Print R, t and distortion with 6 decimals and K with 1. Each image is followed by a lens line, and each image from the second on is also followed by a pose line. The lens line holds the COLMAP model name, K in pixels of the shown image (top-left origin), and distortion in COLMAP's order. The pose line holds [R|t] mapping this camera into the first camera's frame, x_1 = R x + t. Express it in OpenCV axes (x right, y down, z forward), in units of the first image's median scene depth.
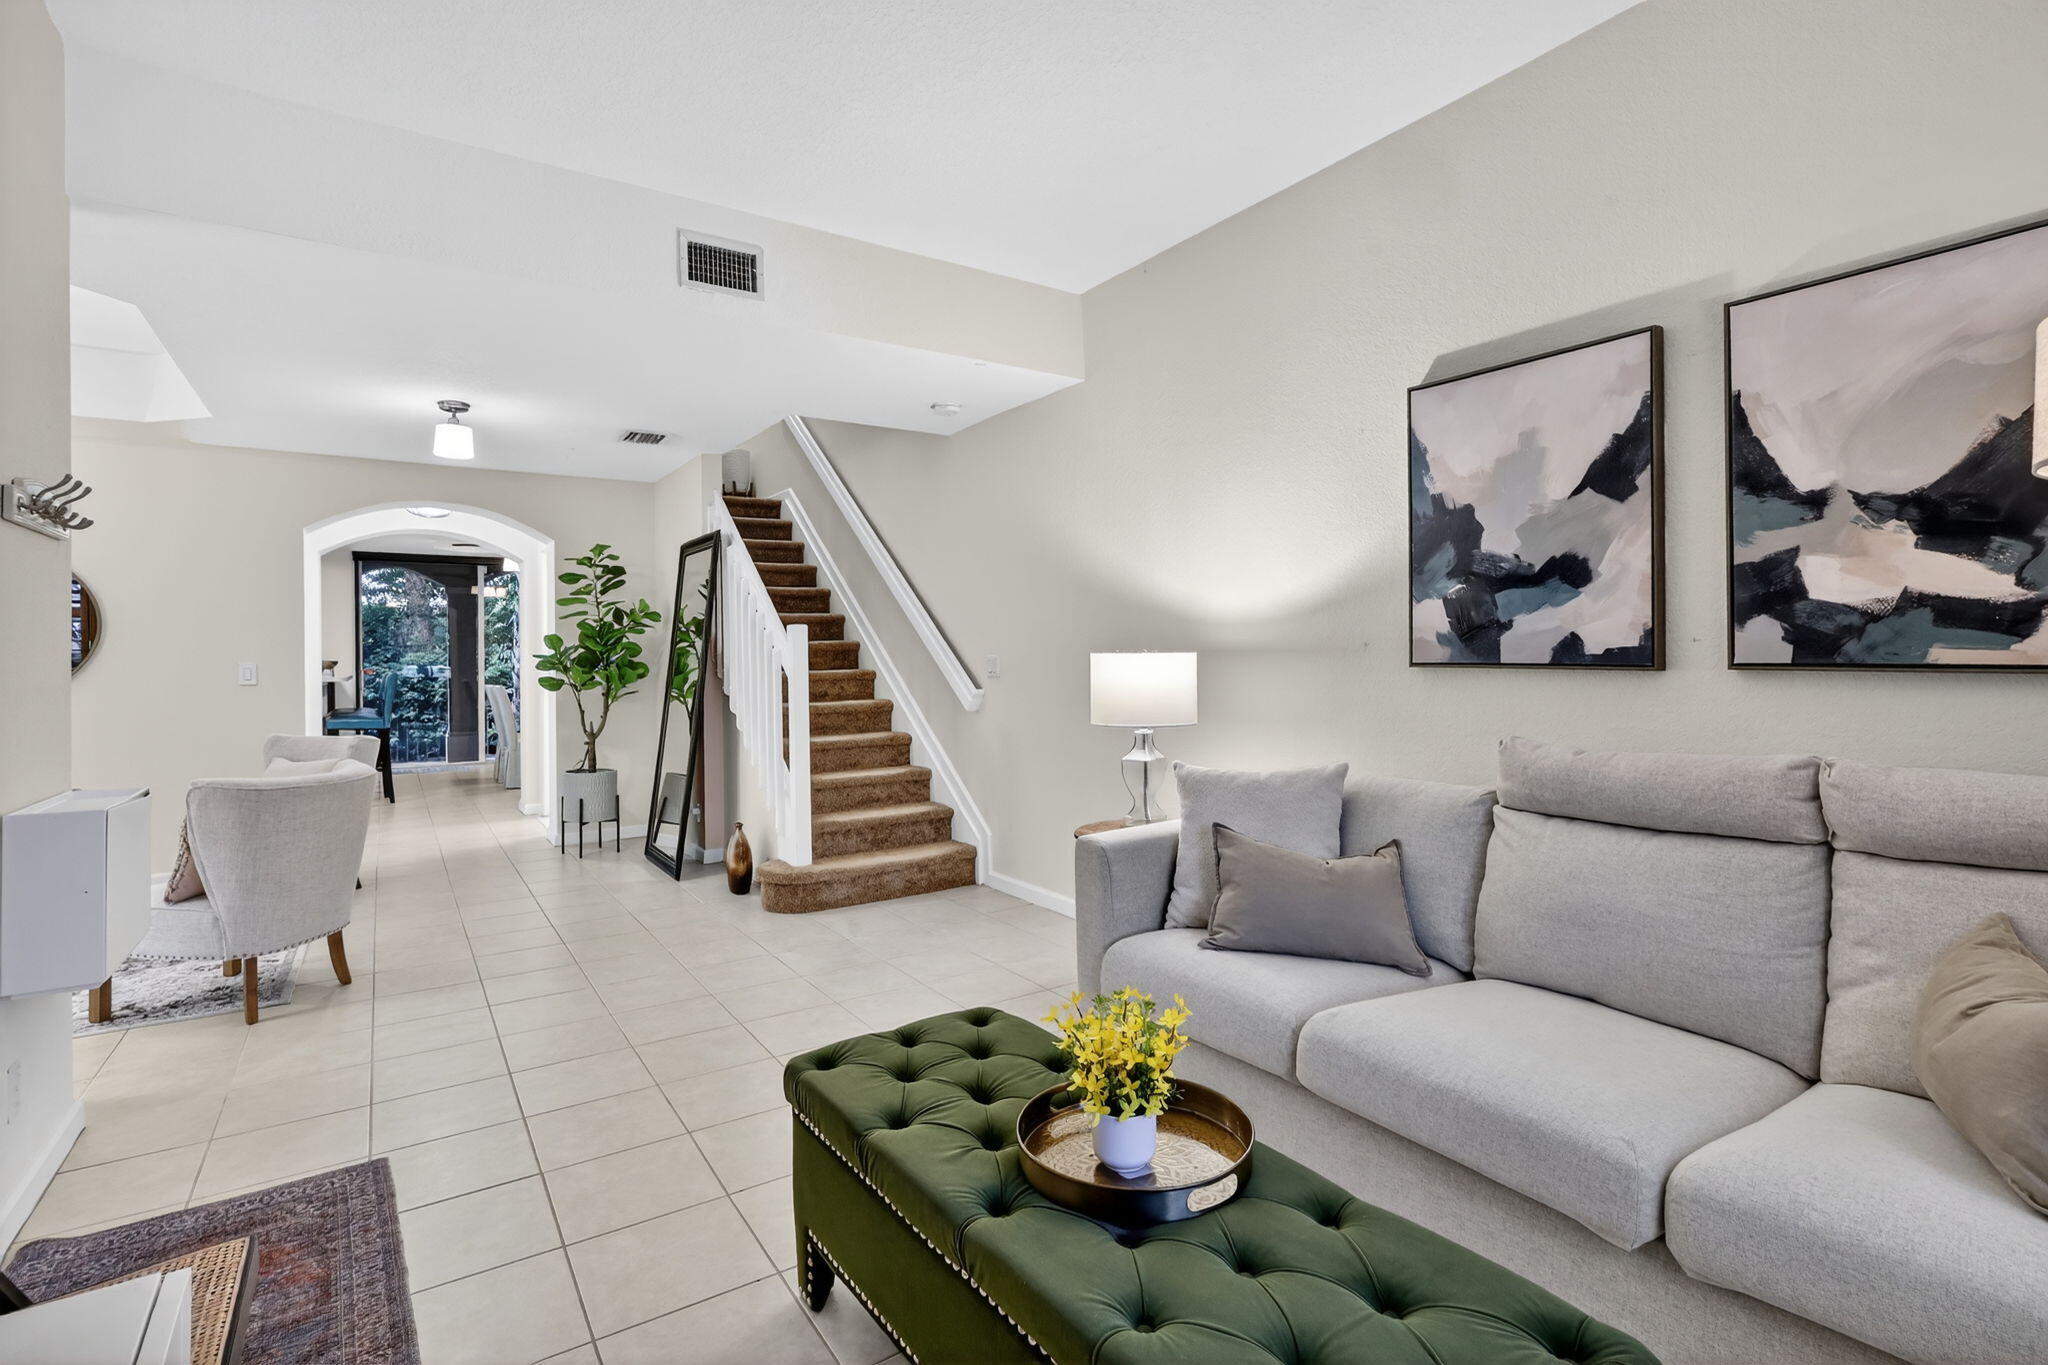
lens RADIAL K [[954.9, 0, 1018.9], [0, 954.9, 669.2], [0, 0, 1]] dist [-0.001344, 0.000260]
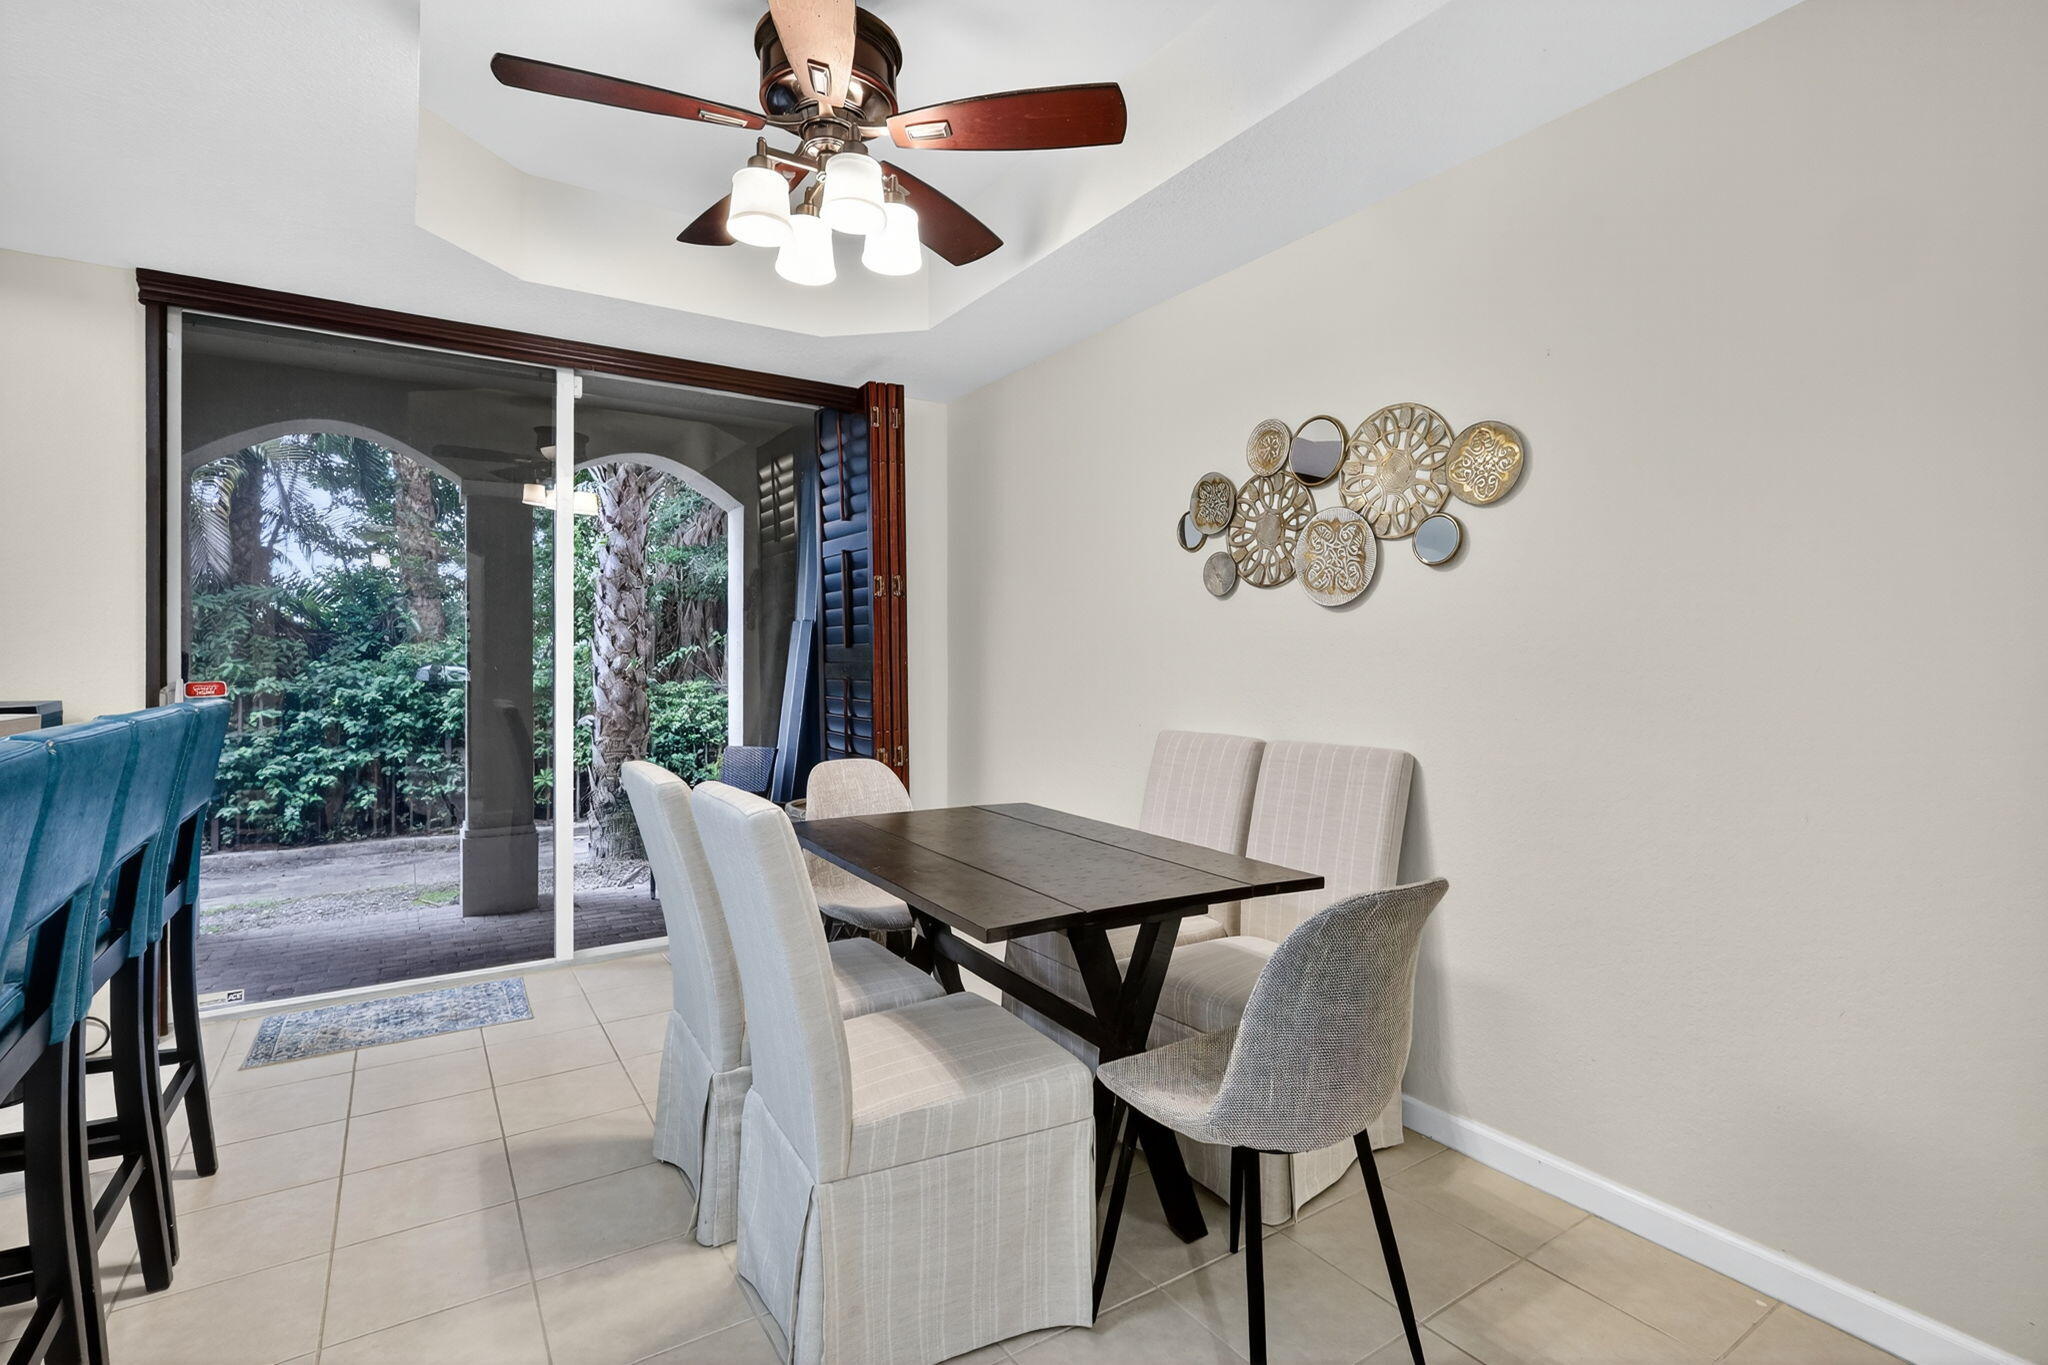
lens RADIAL K [[954.9, 0, 1021.7], [0, 954.9, 670.4], [0, 0, 1]] dist [-0.001344, 0.000260]
pose [[0.999906, 0.004815, -0.012841, -0.264030], [-0.004846, 0.999985, -0.002443, -0.001631], [0.012829, 0.002505, 0.999915, 0.442701]]
